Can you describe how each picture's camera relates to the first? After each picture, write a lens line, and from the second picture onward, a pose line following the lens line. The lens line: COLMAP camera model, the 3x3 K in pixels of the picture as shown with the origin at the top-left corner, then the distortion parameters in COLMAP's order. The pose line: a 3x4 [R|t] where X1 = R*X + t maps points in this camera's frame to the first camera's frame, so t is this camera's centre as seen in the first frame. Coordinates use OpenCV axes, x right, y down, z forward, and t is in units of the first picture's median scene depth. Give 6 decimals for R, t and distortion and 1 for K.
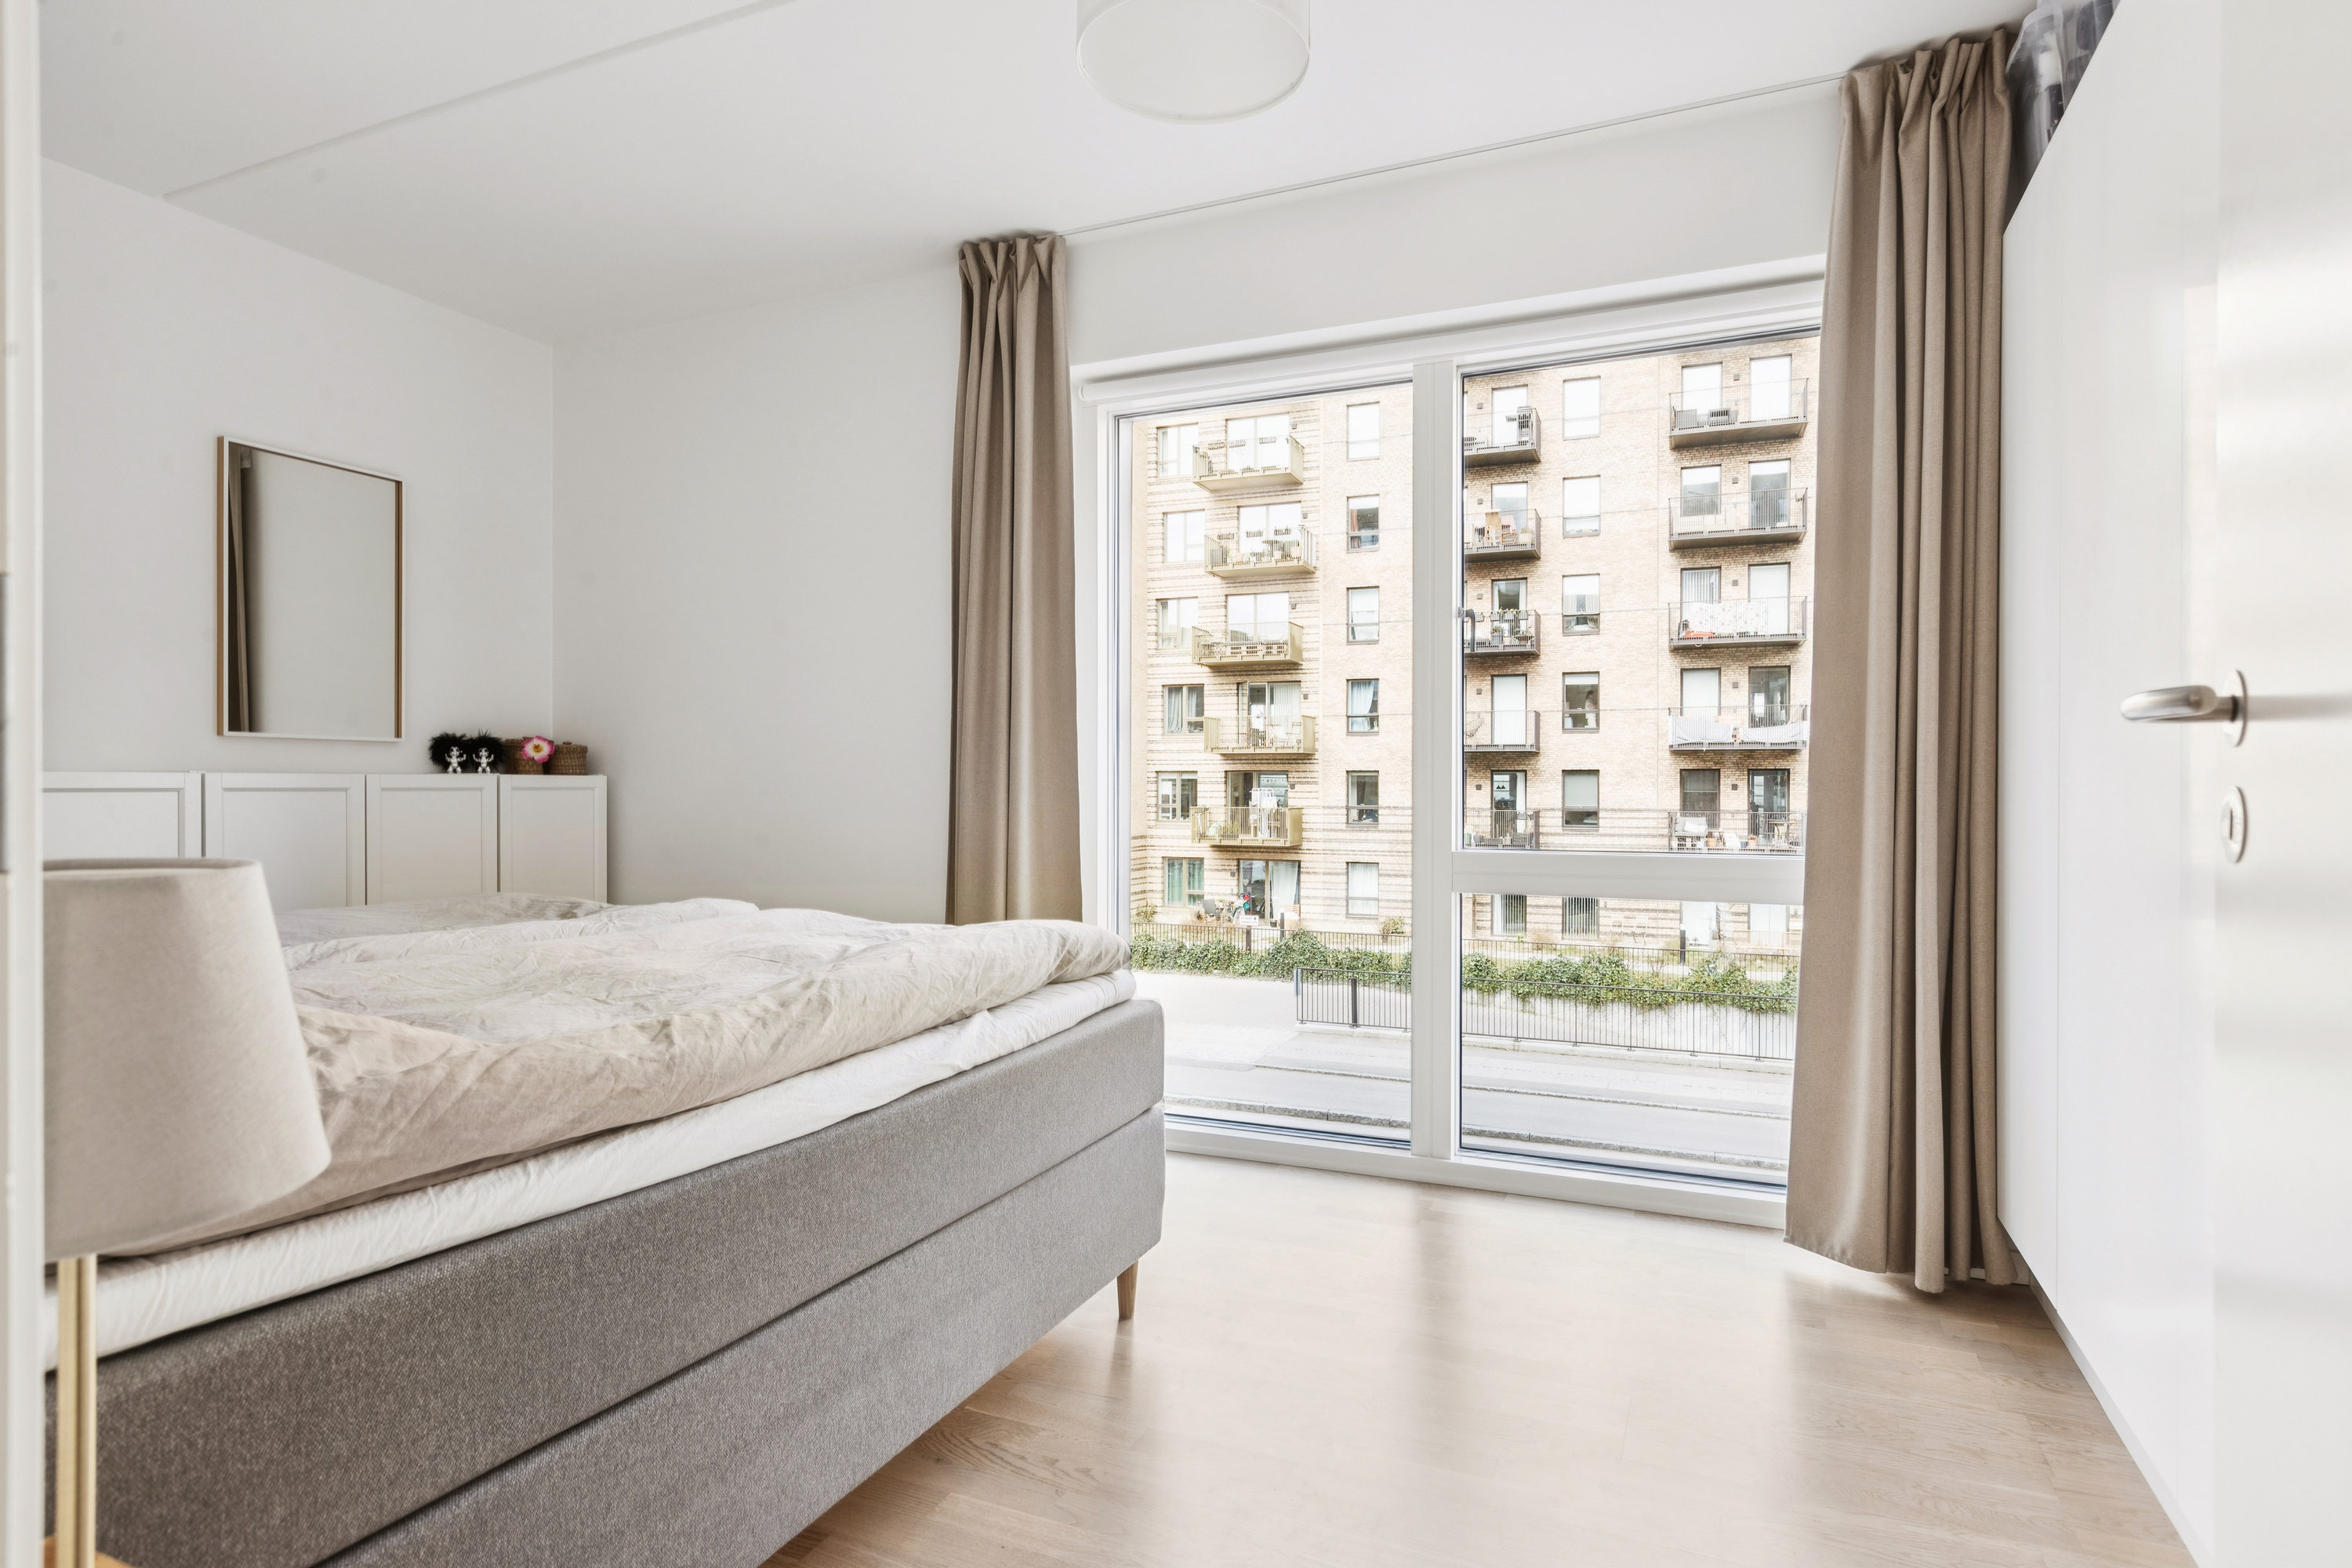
lens RADIAL K [[1211.9, 0, 1178.9], [0, 1211.9, 794.5], [0, 0, 1]] dist [-0.005611, -0.000346]
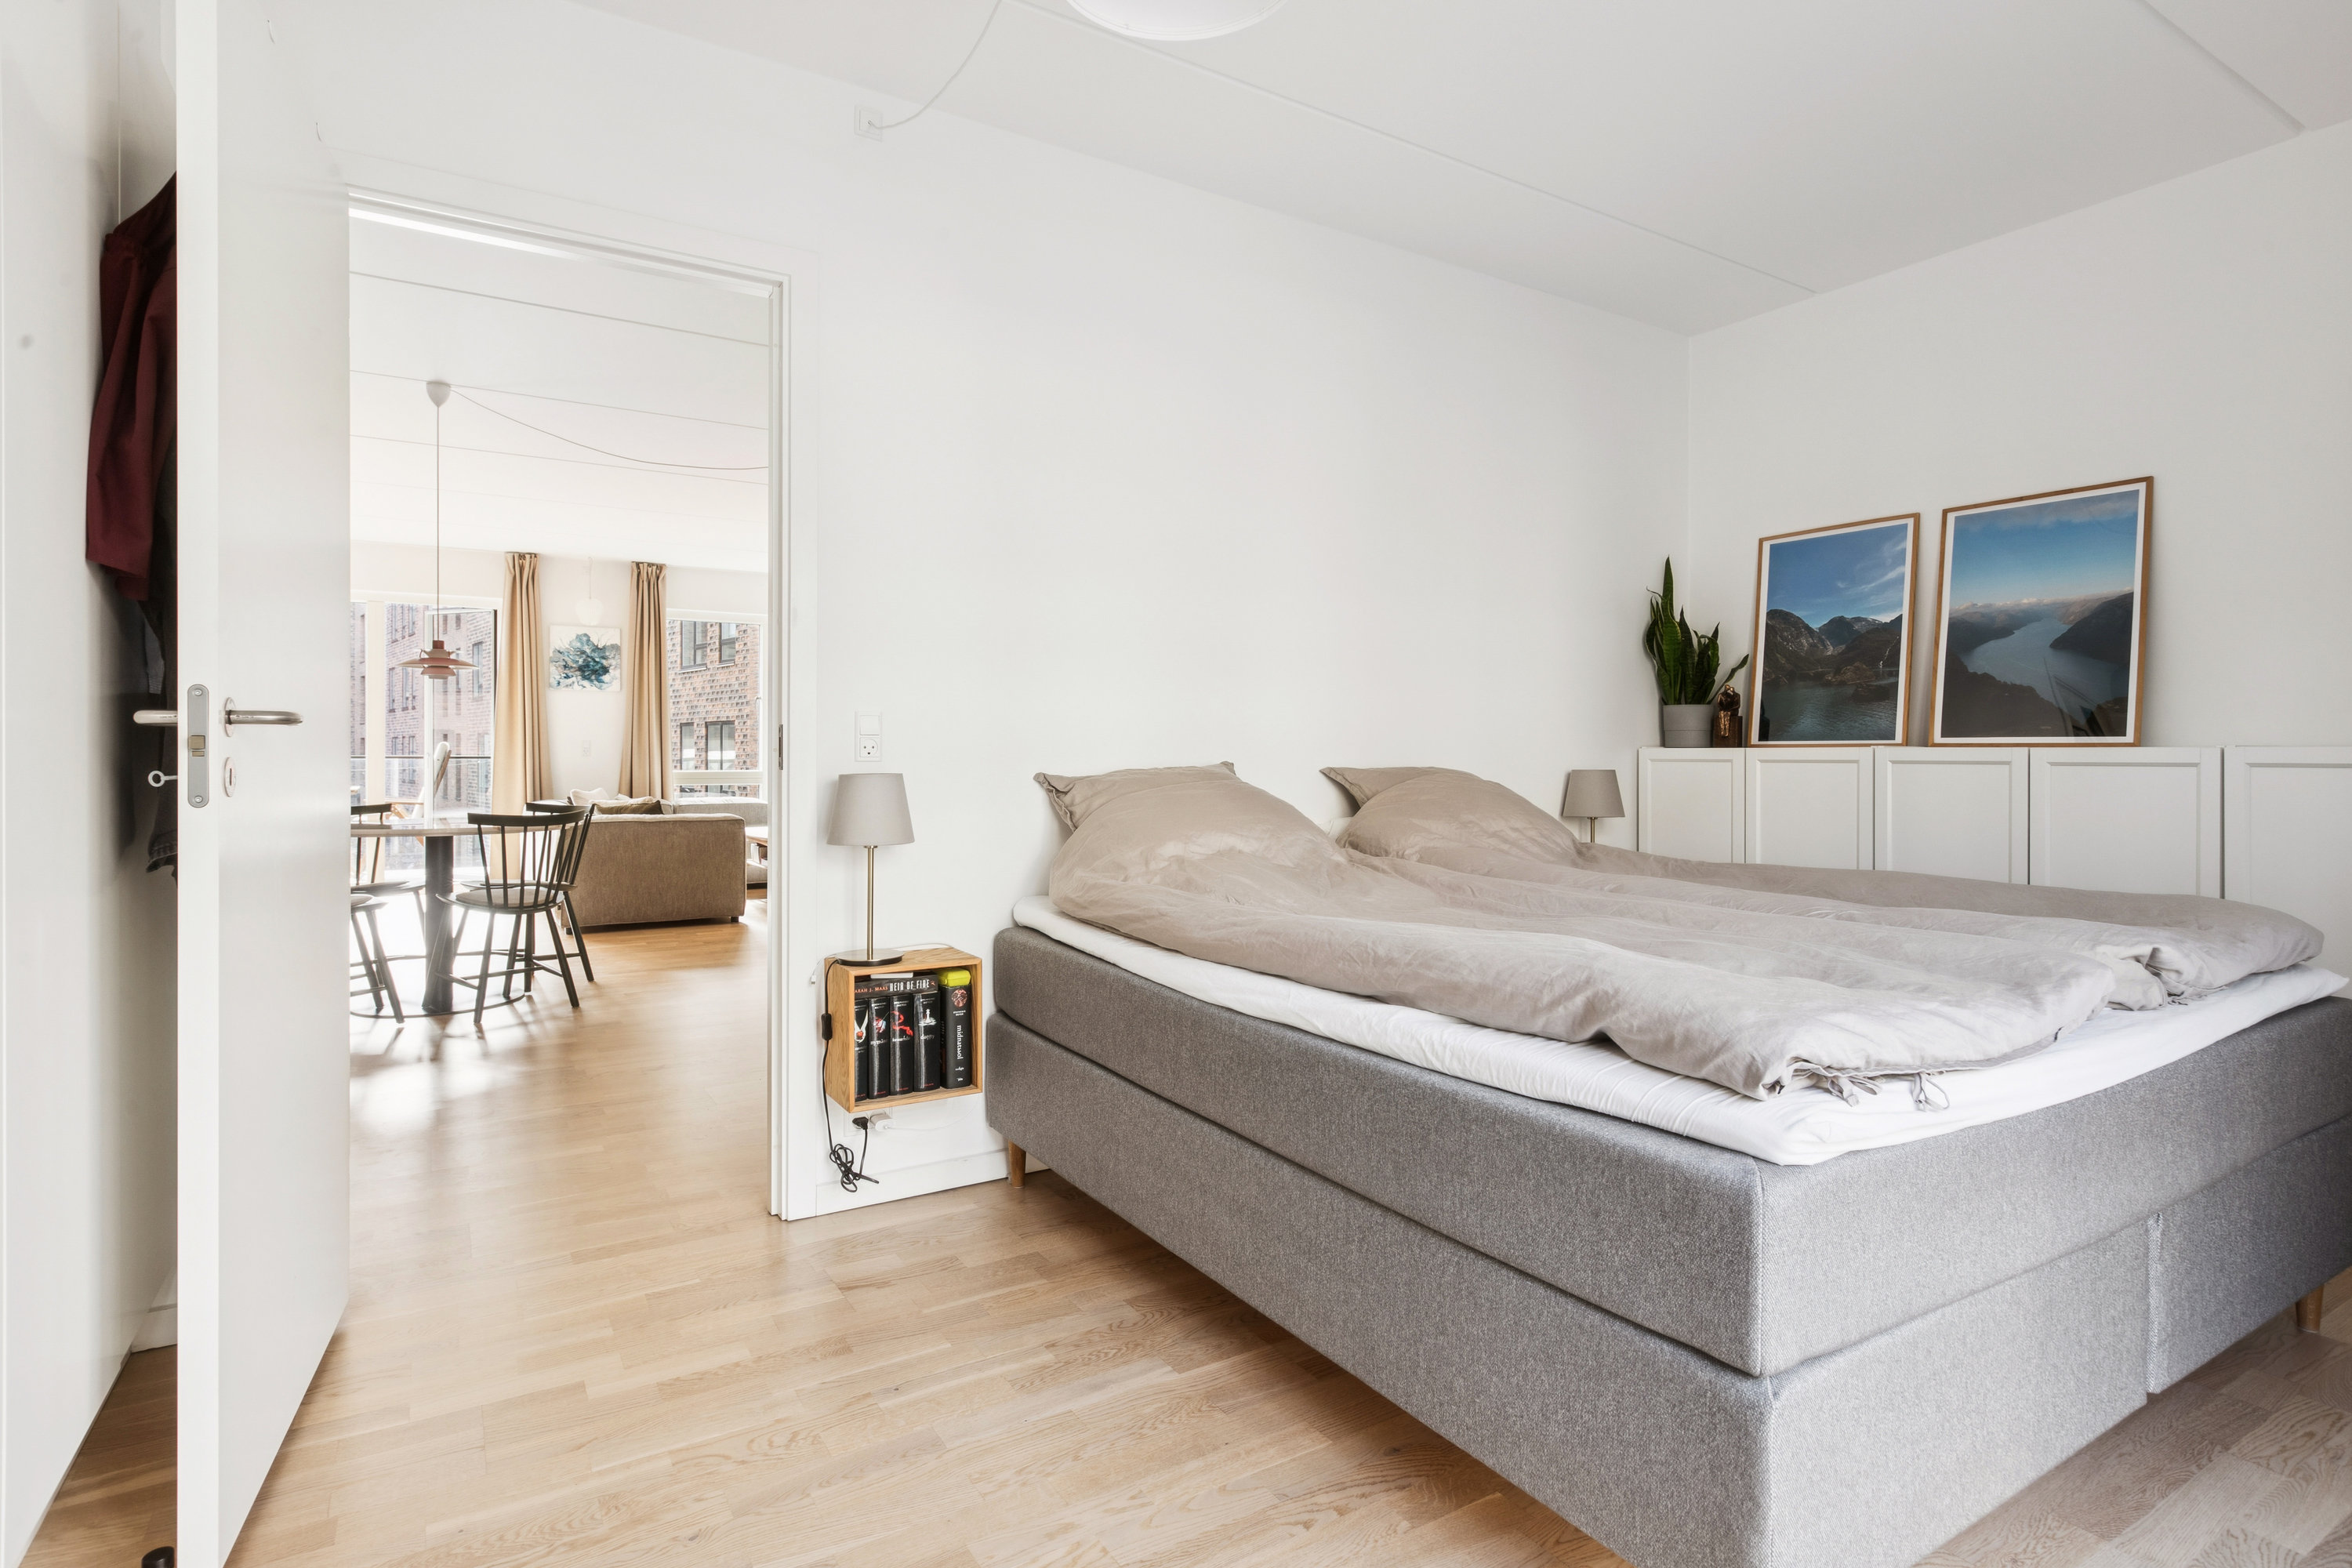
lens RADIAL K [[1130.8, 0, 1153.1], [0, 1130.8, 747.5], [0, 0, 1]] dist [-0.011474, 0.000374]
pose [[-0.555824, -0.006589, -0.831274, 0.520463], [-0.007340, 0.999969, -0.003018, -0.009730], [0.831267, 0.004424, -0.555855, 1.043119]]
